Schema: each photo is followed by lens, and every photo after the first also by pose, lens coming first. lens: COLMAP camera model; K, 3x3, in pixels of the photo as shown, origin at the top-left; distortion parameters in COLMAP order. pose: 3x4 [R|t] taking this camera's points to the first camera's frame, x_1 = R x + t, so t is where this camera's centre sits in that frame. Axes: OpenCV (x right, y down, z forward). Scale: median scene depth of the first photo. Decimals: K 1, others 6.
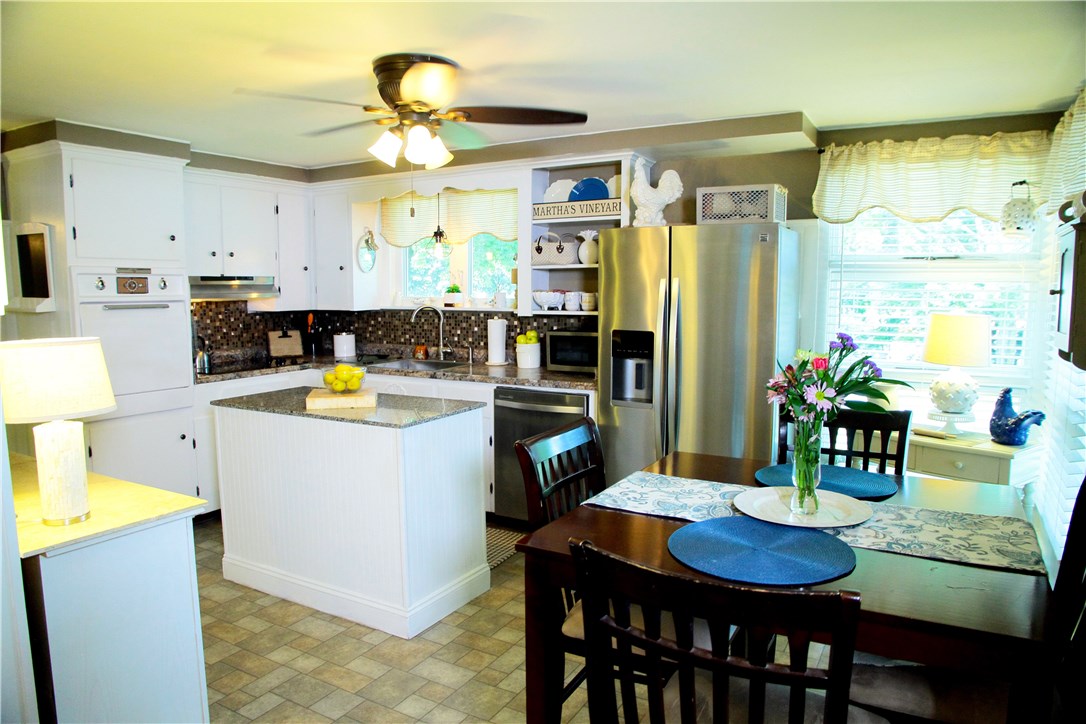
lens RADIAL K [[716.3, 0, 543.0], [0, 716.3, 376.6], [0, 0, 1]] dist [-0.135723, 0.074007]
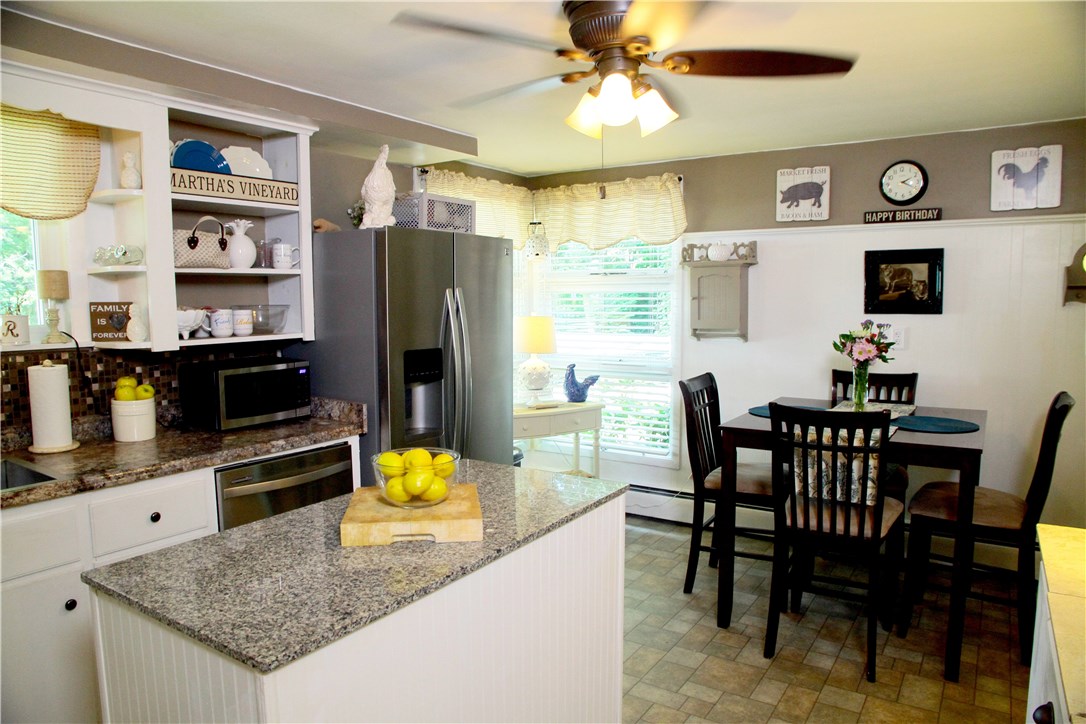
lens RADIAL K [[716.3, 0, 543.0], [0, 716.3, 376.6], [0, 0, 1]] dist [-0.135723, 0.074007]
pose [[0.064375, -0.105081, 0.992378, -0.594116], [0.131312, 0.986686, 0.095960, -0.079214], [-0.989249, 0.124134, 0.077316, 0.659702]]
